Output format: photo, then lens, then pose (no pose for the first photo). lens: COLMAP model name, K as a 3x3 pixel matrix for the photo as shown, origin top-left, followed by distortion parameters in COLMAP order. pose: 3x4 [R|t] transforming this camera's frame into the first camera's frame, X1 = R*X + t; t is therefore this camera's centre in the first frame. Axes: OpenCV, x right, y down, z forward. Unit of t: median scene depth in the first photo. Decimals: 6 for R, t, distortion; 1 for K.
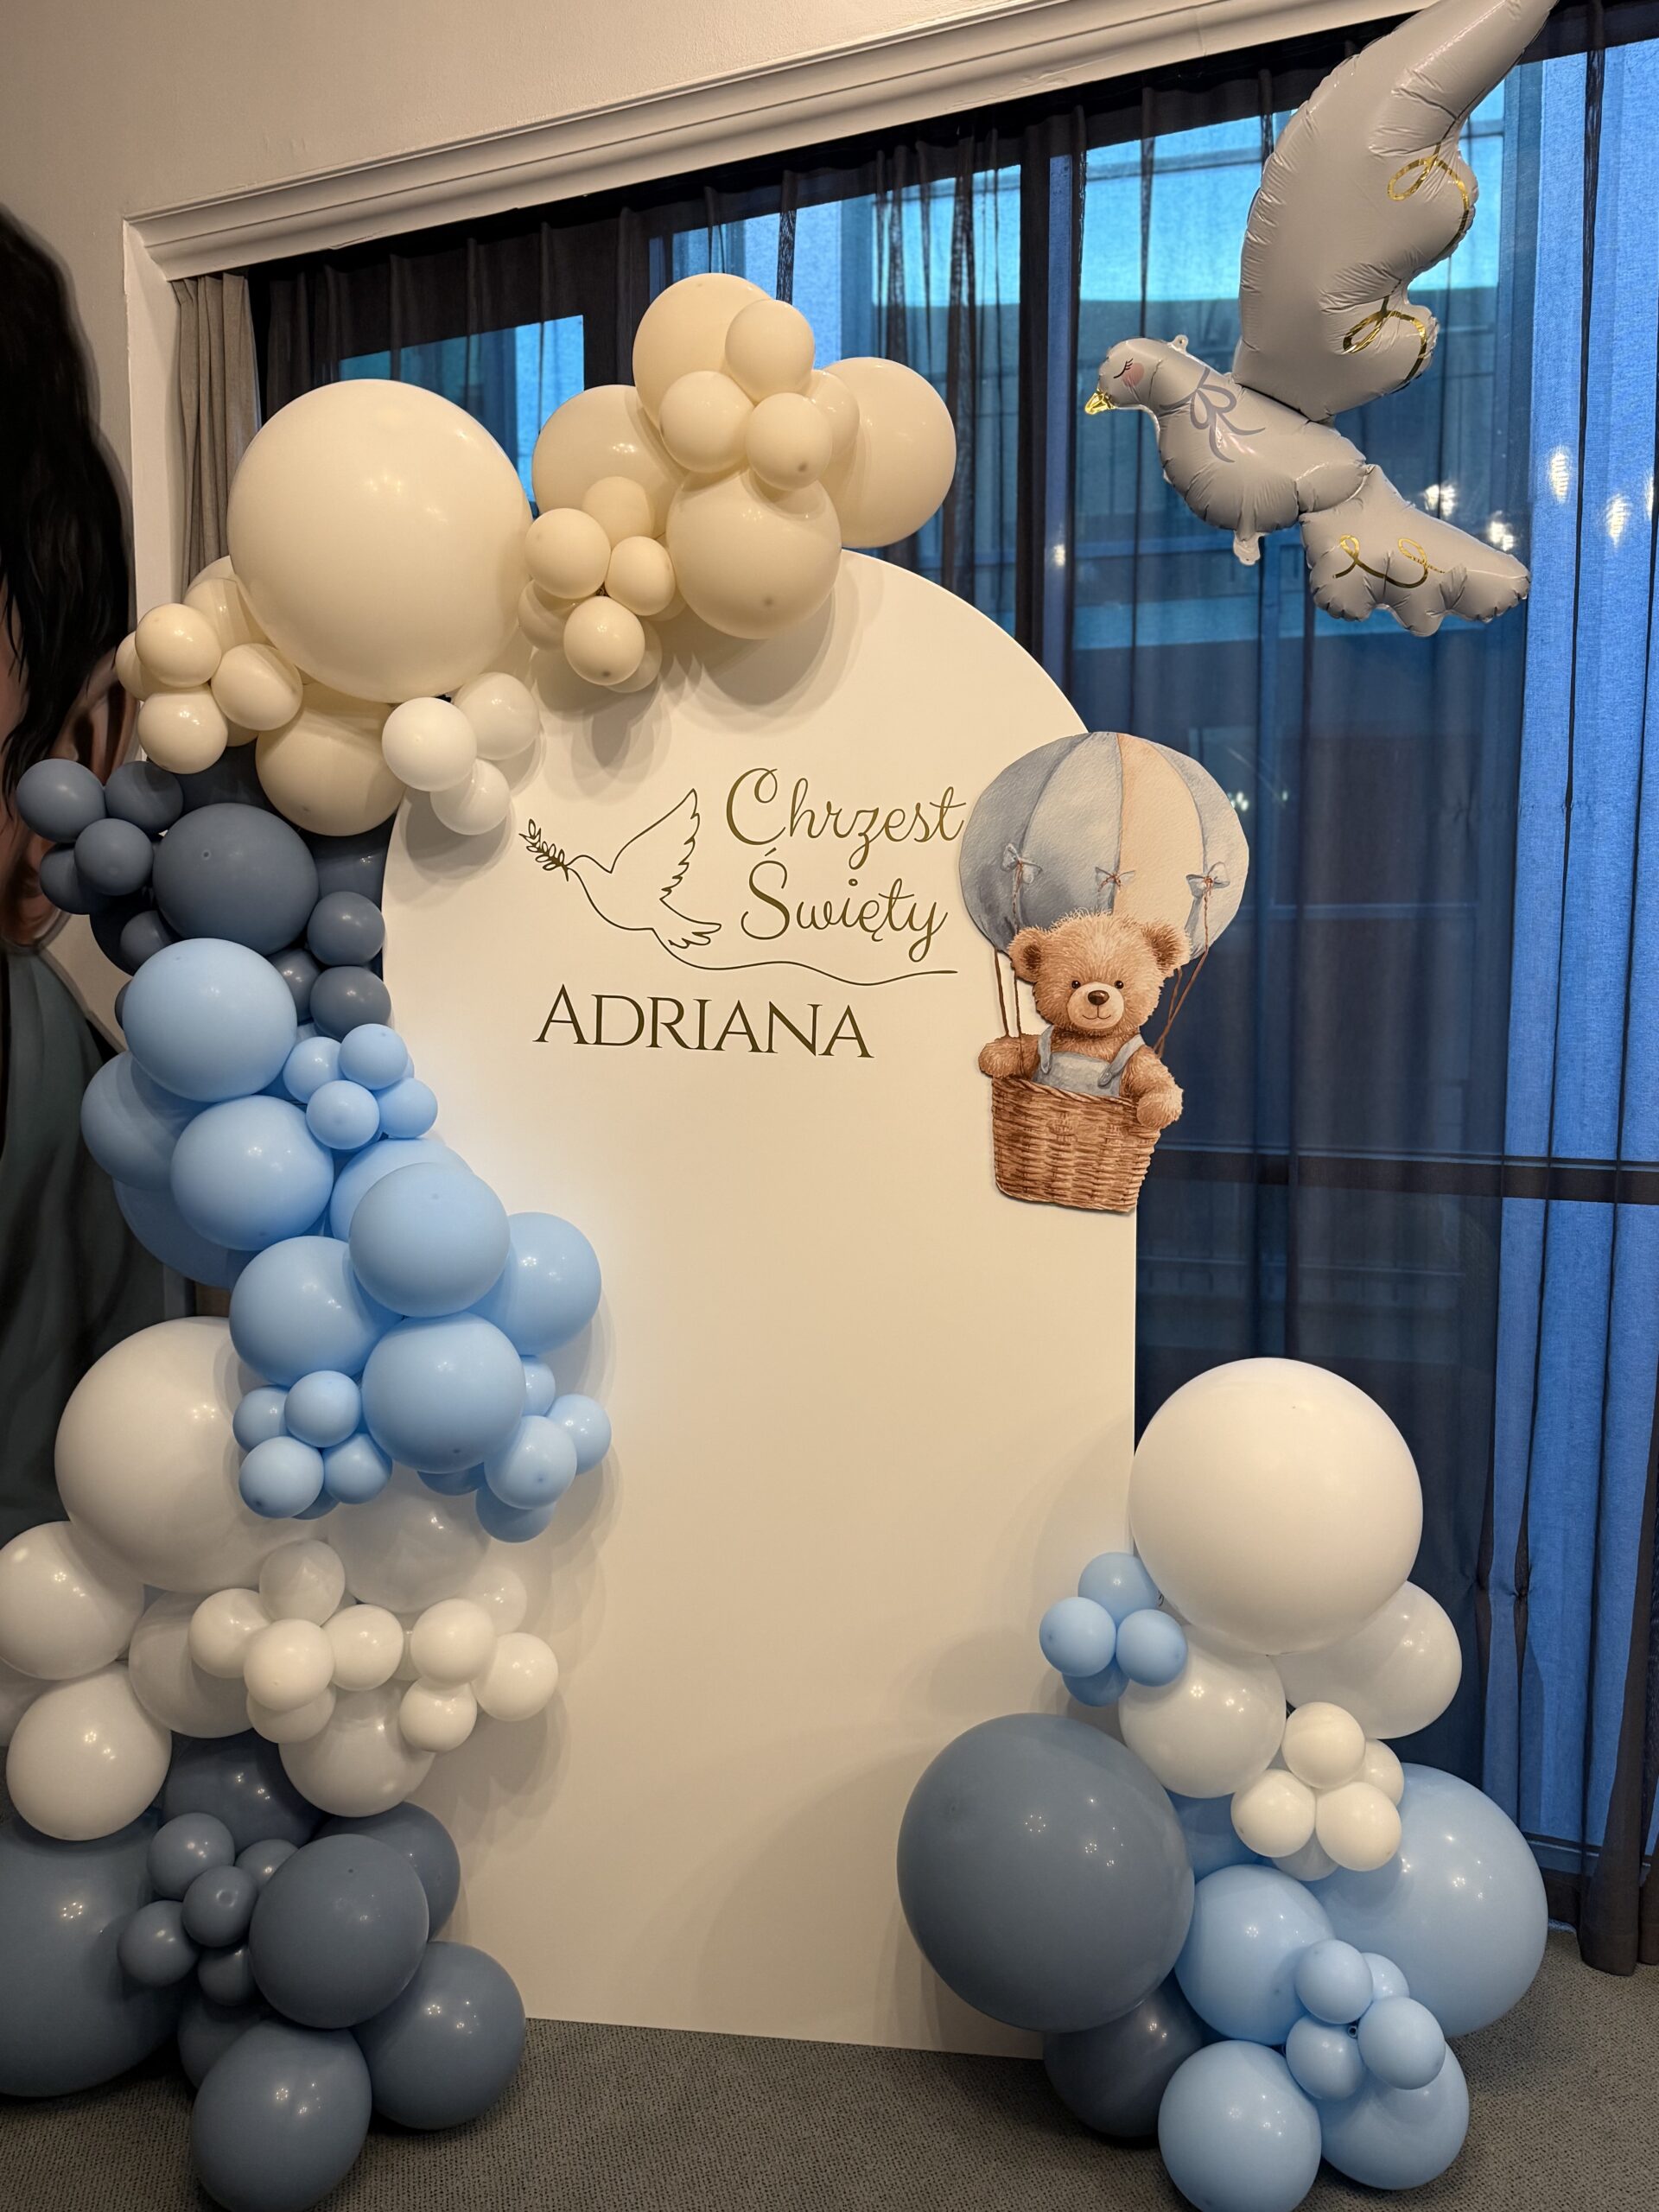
lens RADIAL K [[1669.5, 0, 829.7], [0, 1669.5, 1111.7], [0, 0, 1]] dist [0.038750, -0.014323]
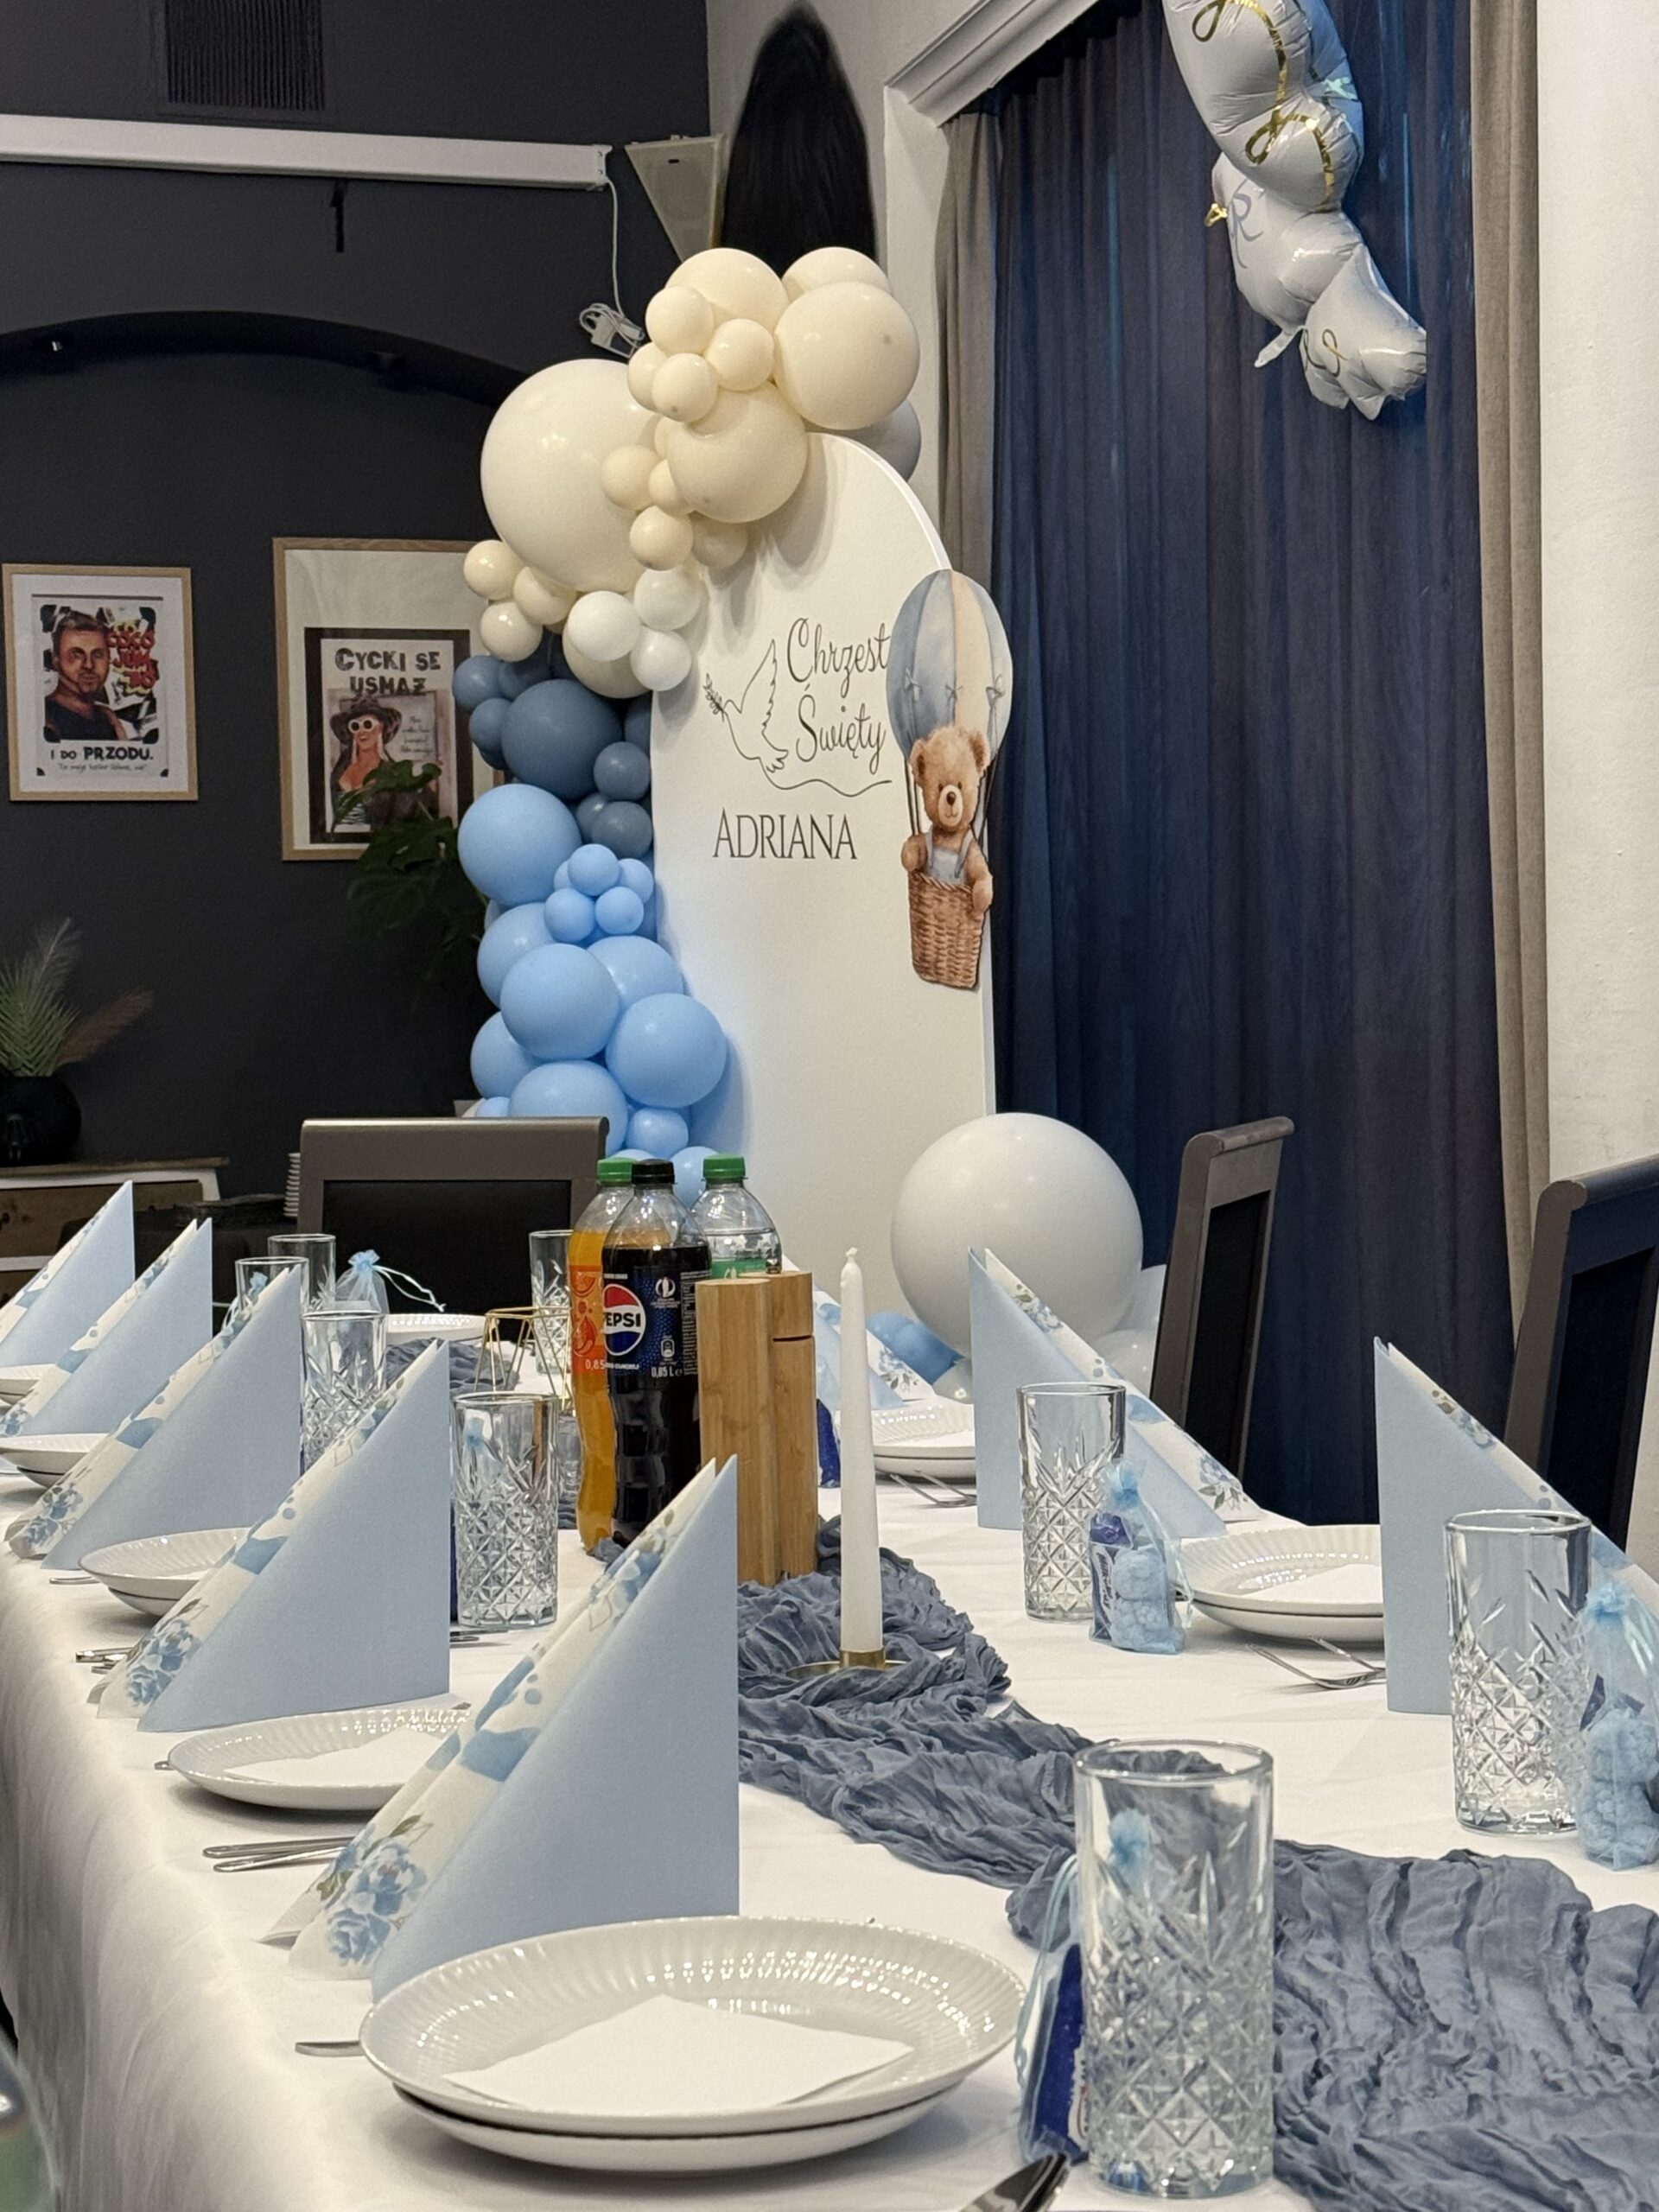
lens RADIAL K [[4387.4, 0, 829.5], [0, 4387.4, 1105.2], [0, 0, 1]] dist [0.000706, 0.000000]
pose [[0.601705, 0.010819, -0.798645, 2.479578], [-0.048812, 0.998537, -0.023248, 0.212564], [0.797225, 0.052972, 0.601353, -0.845321]]
